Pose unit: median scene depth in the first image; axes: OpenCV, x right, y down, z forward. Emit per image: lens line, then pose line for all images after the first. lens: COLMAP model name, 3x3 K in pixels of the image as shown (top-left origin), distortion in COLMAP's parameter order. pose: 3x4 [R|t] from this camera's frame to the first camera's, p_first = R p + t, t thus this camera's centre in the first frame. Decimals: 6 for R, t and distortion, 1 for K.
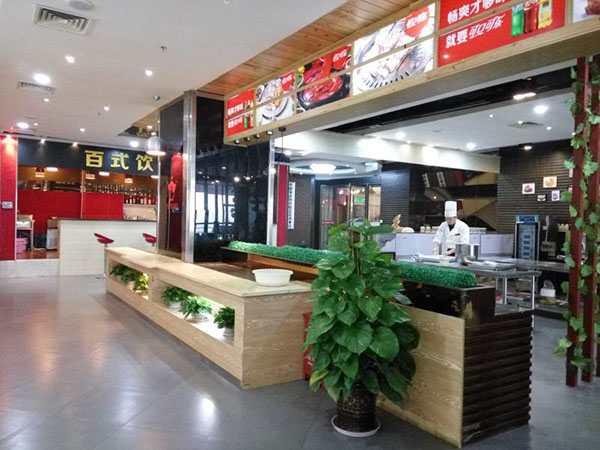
lens RADIAL K [[475.5, 0, 299.4], [0, 475.5, 225.9], [0, 0, 1]] dist [0.003037, 0.003244]
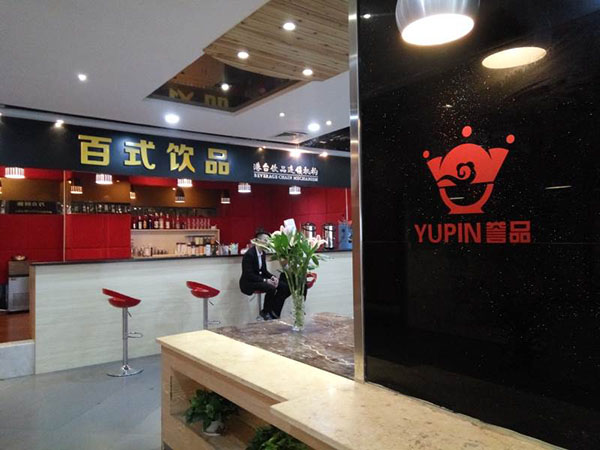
lens RADIAL K [[475.5, 0, 300.9], [0, 475.5, 224.9], [0, 0, 1]] dist [0.003037, 0.003244]
pose [[0.996747, -0.044390, 0.067274, -0.229073], [0.046811, 0.998295, -0.034860, -0.024739], [-0.065611, 0.037895, 0.997125, 0.429763]]
